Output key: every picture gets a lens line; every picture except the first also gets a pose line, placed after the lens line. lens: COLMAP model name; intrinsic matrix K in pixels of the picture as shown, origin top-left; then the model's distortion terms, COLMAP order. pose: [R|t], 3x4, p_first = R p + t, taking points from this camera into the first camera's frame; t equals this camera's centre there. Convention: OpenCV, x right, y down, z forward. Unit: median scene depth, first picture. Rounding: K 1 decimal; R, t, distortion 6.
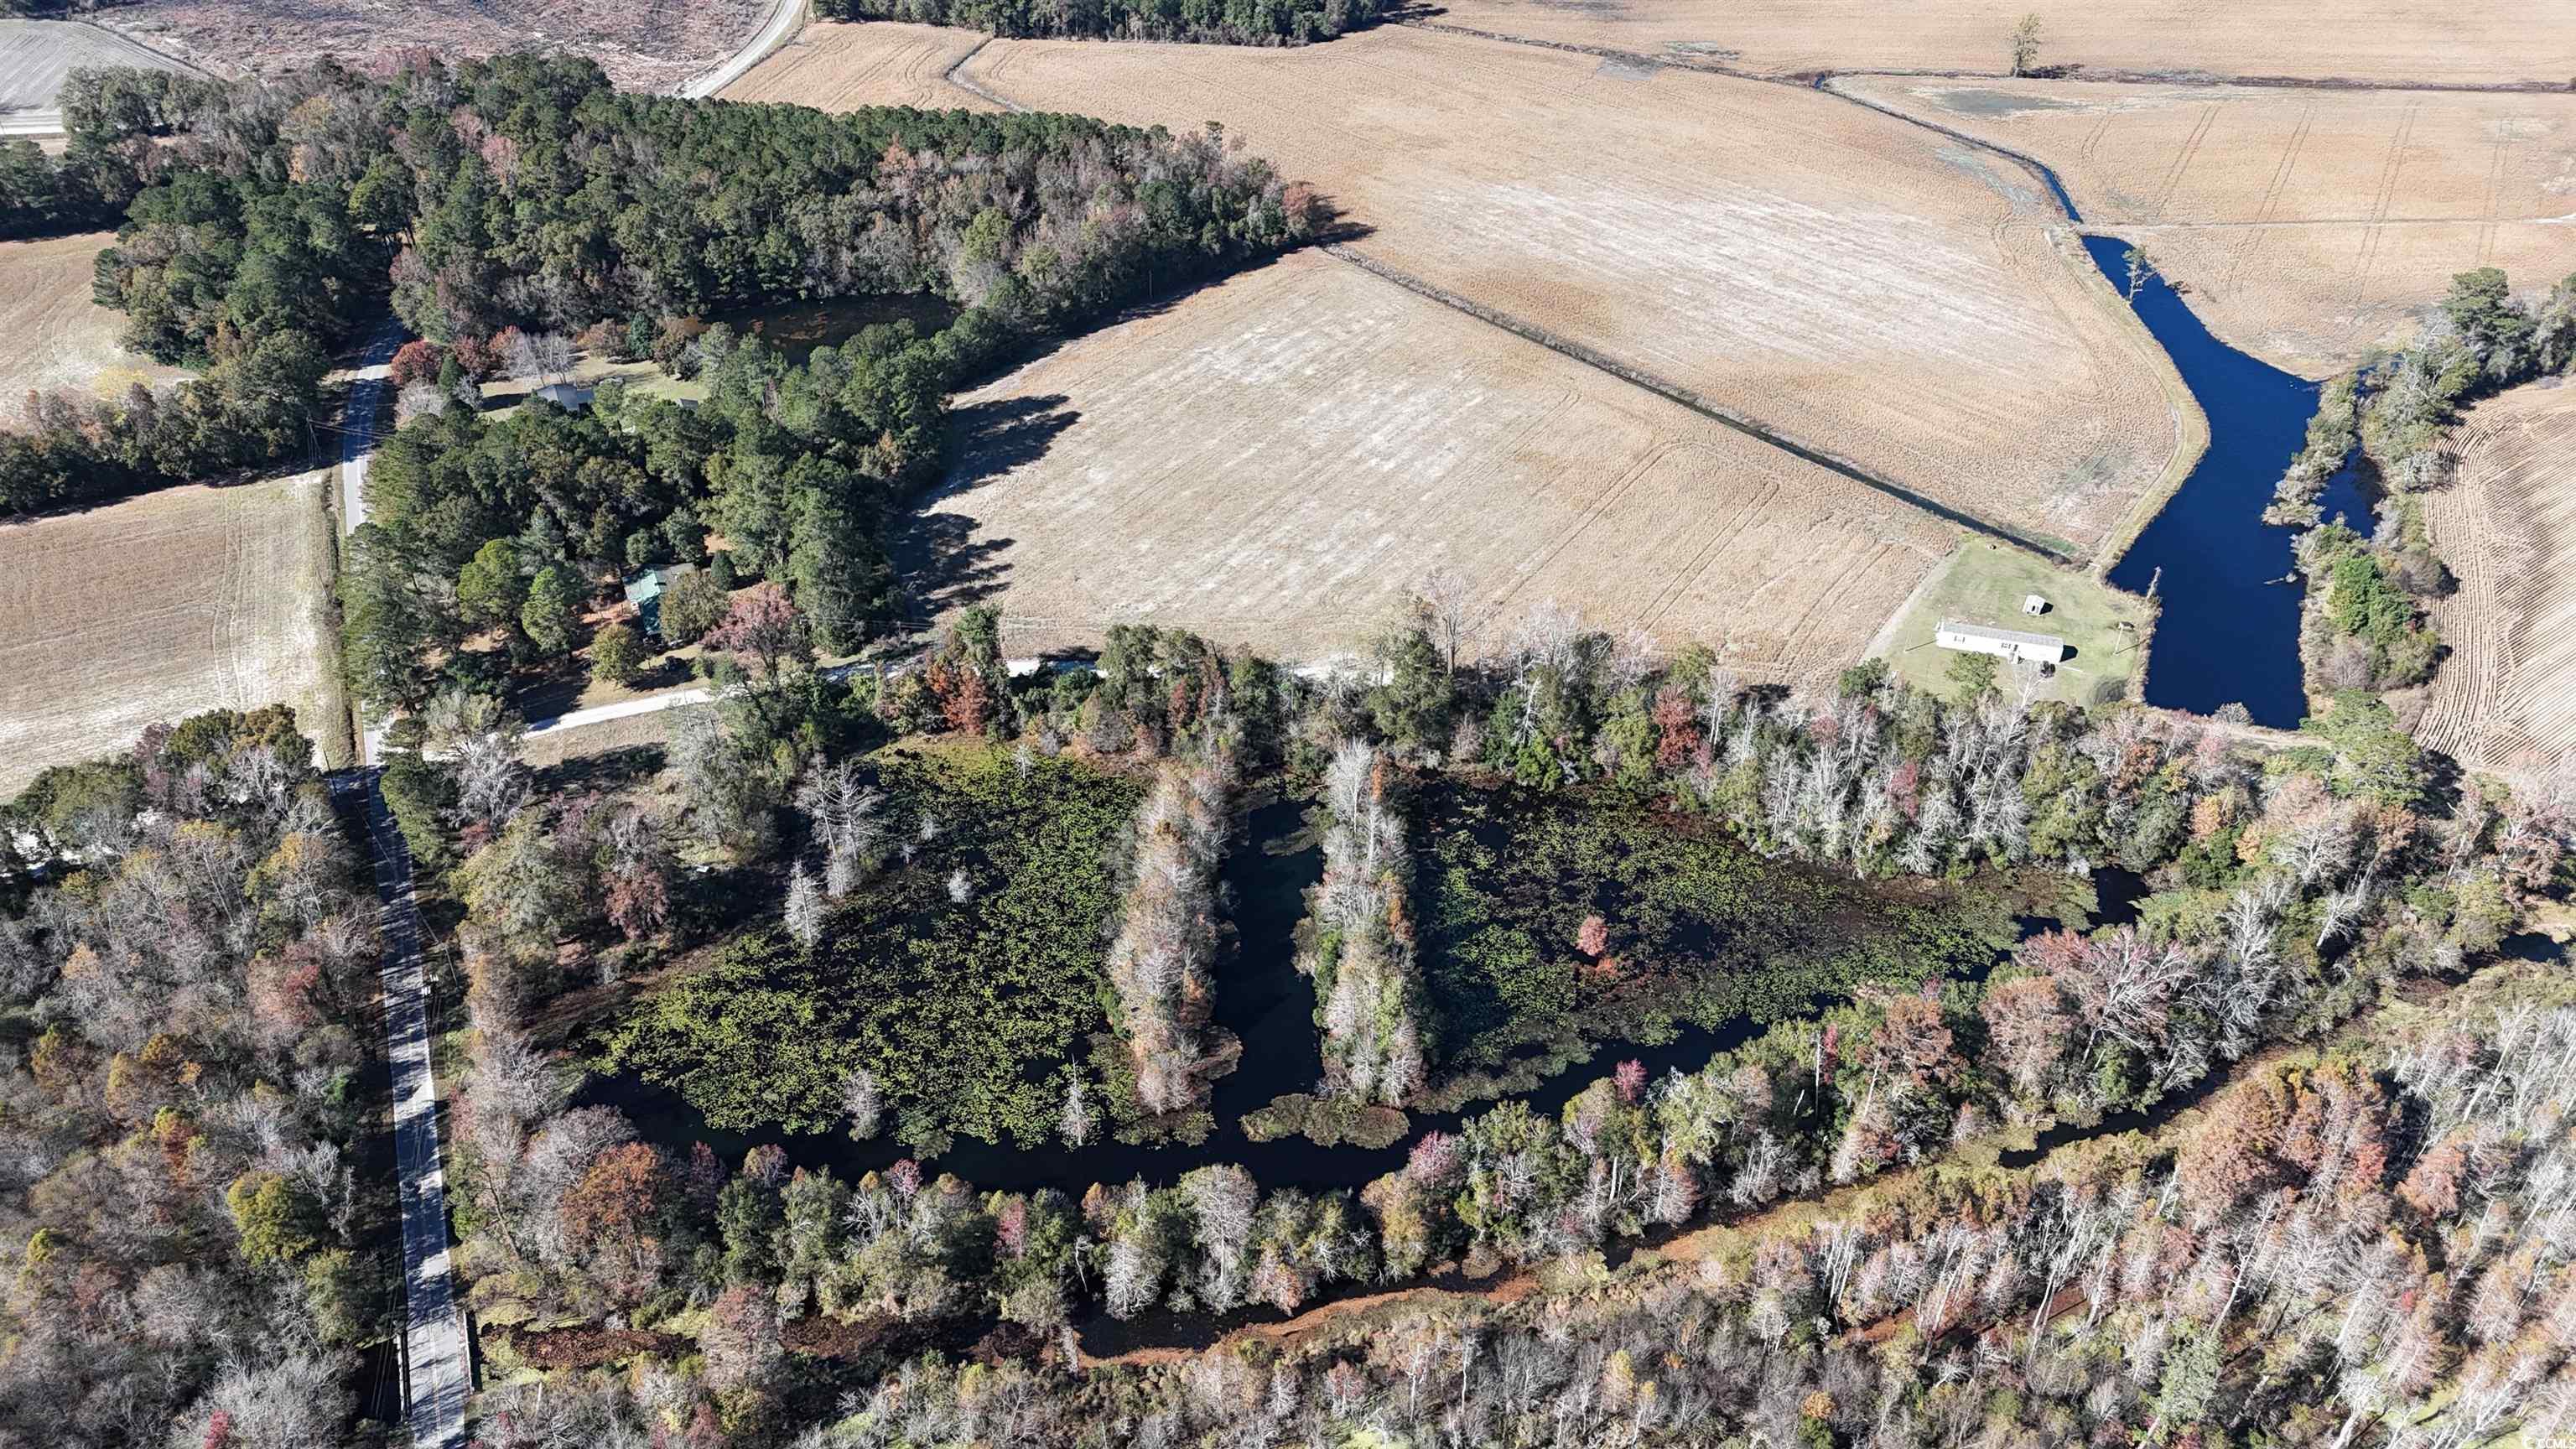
lens RADIAL K [[1875.4, 0, 1277.3], [0, 1875.4, 734.1], [0, 0, 1]] dist [0.084980, -0.074437]
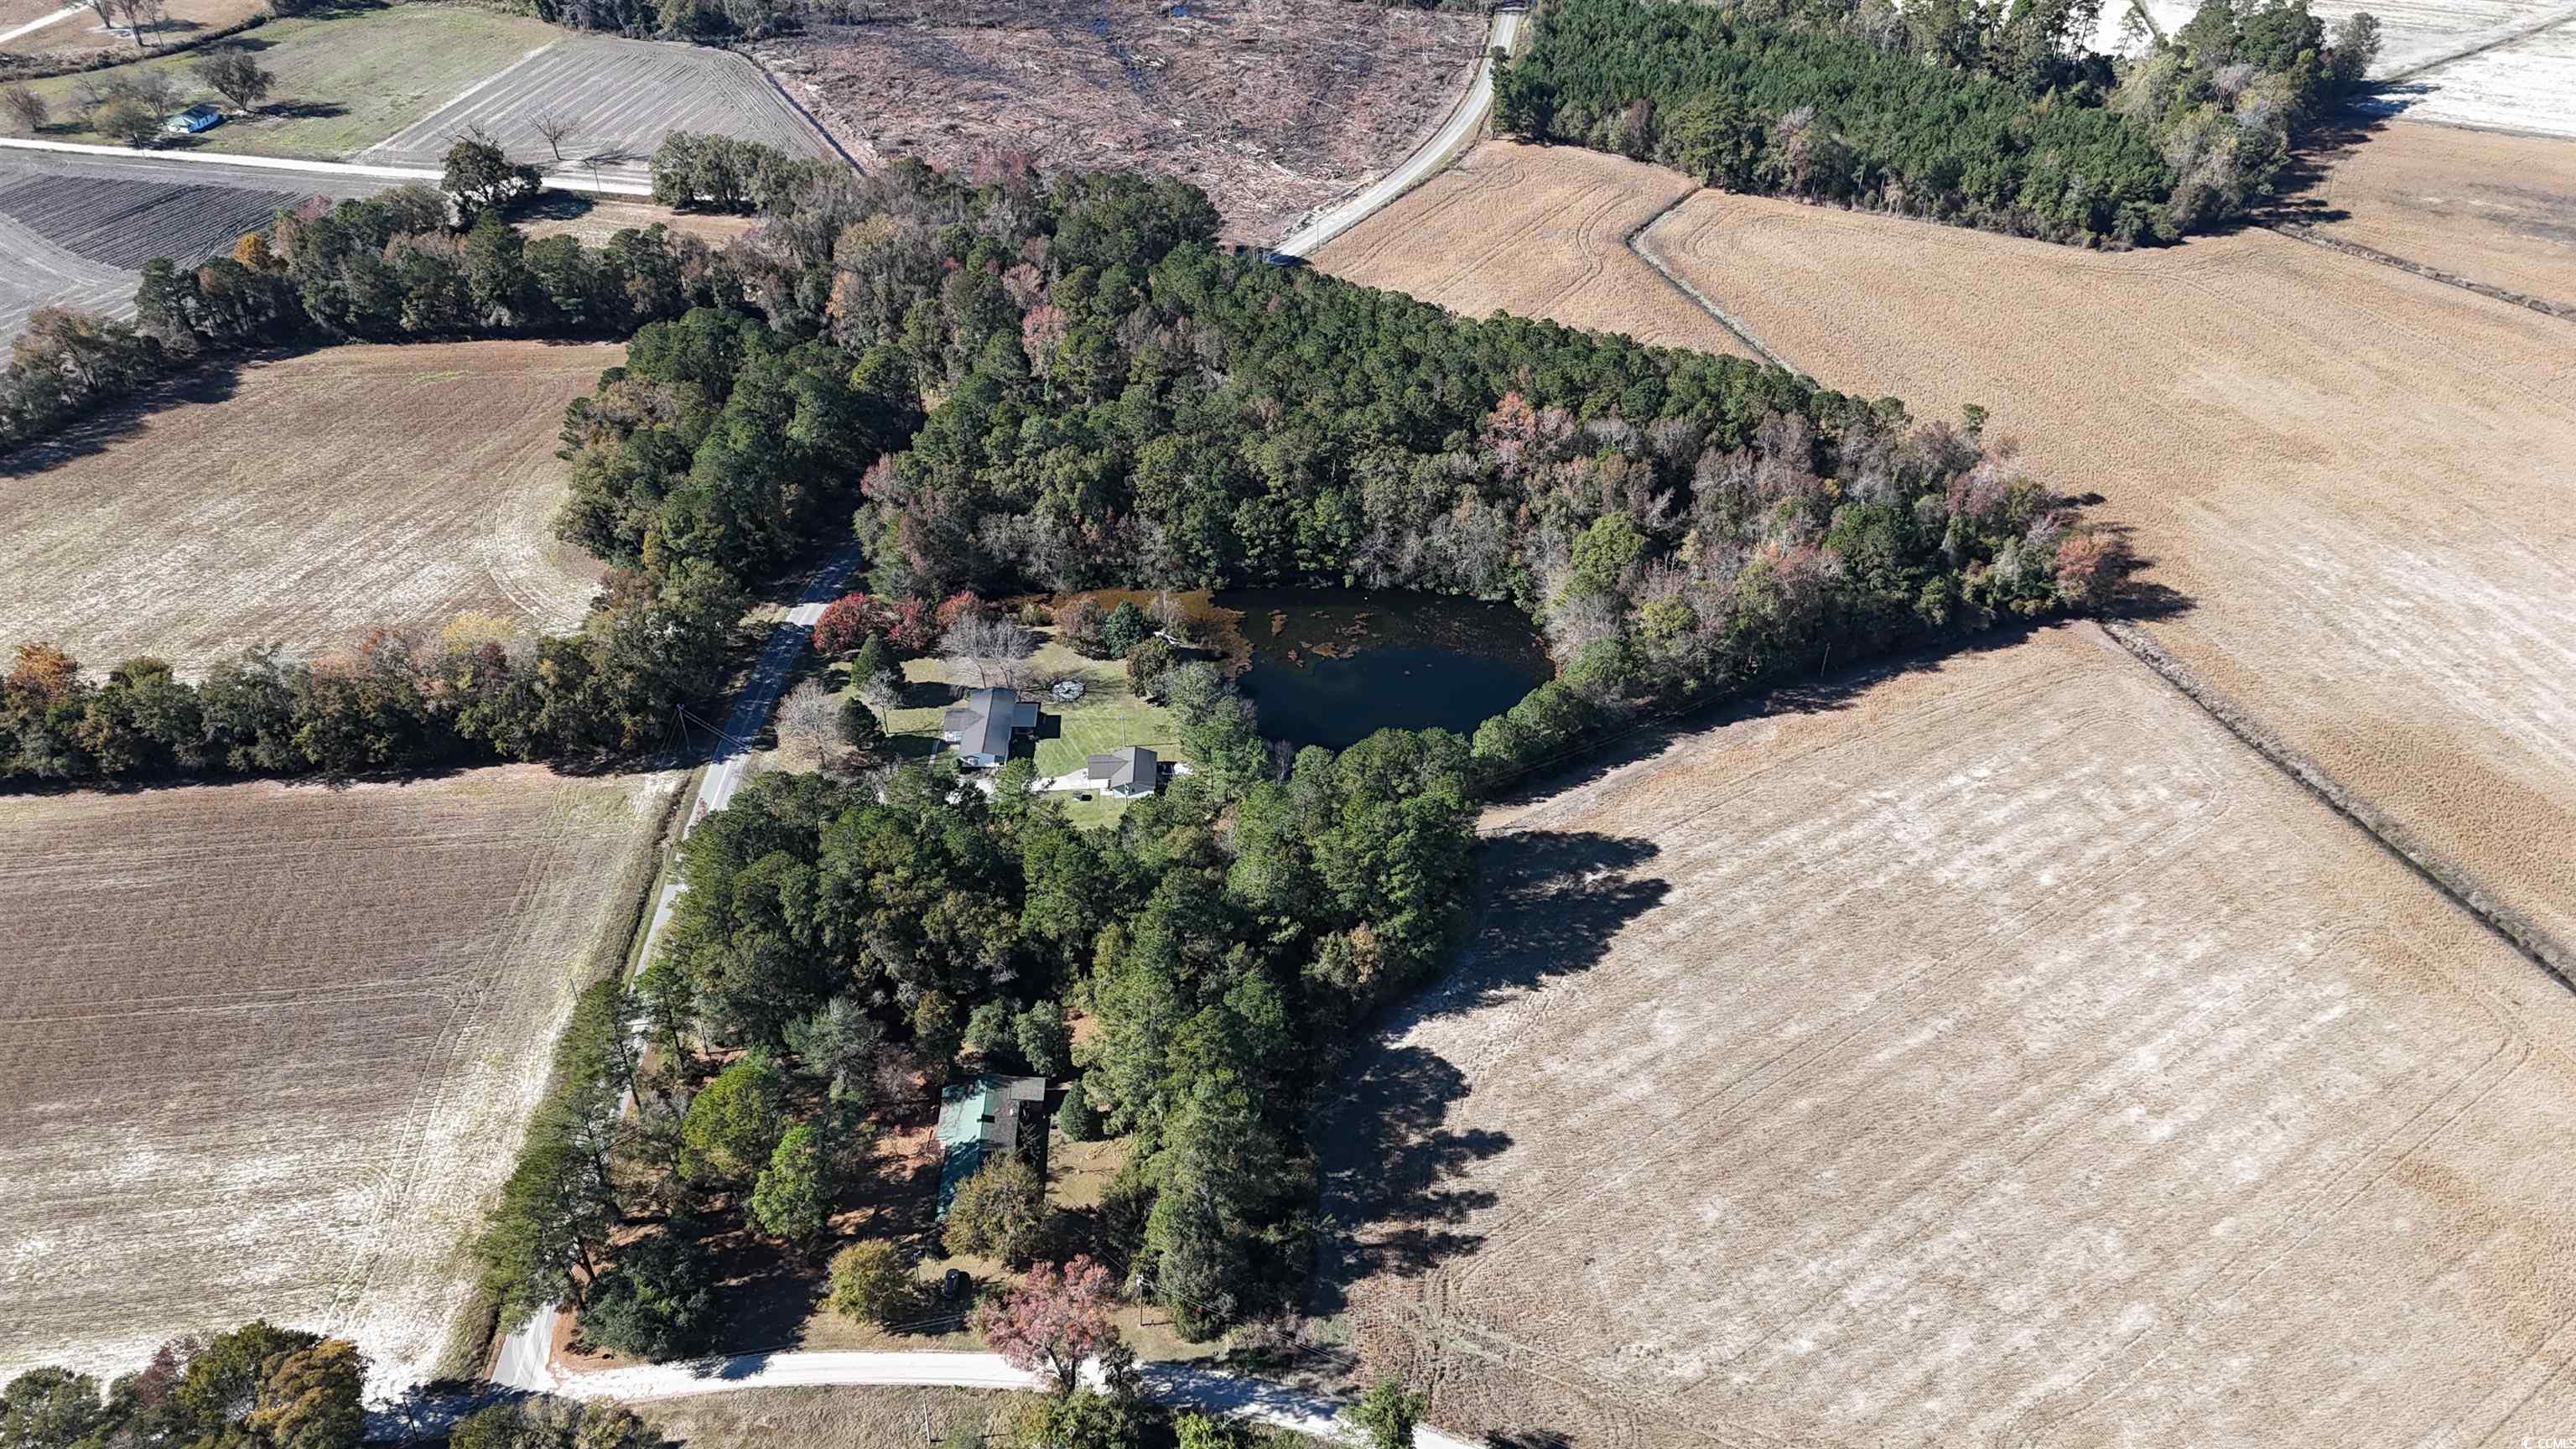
lens RADIAL K [[1875.4, 0, 1277.3], [0, 1875.4, 734.1], [0, 0, 1]] dist [0.084980, -0.074437]
pose [[0.929347, 0.217392, -0.298421, -0.054469], [-0.214275, 0.975802, 0.043550, -0.261923], [0.300667, 0.023471, 0.953440, 0.372648]]
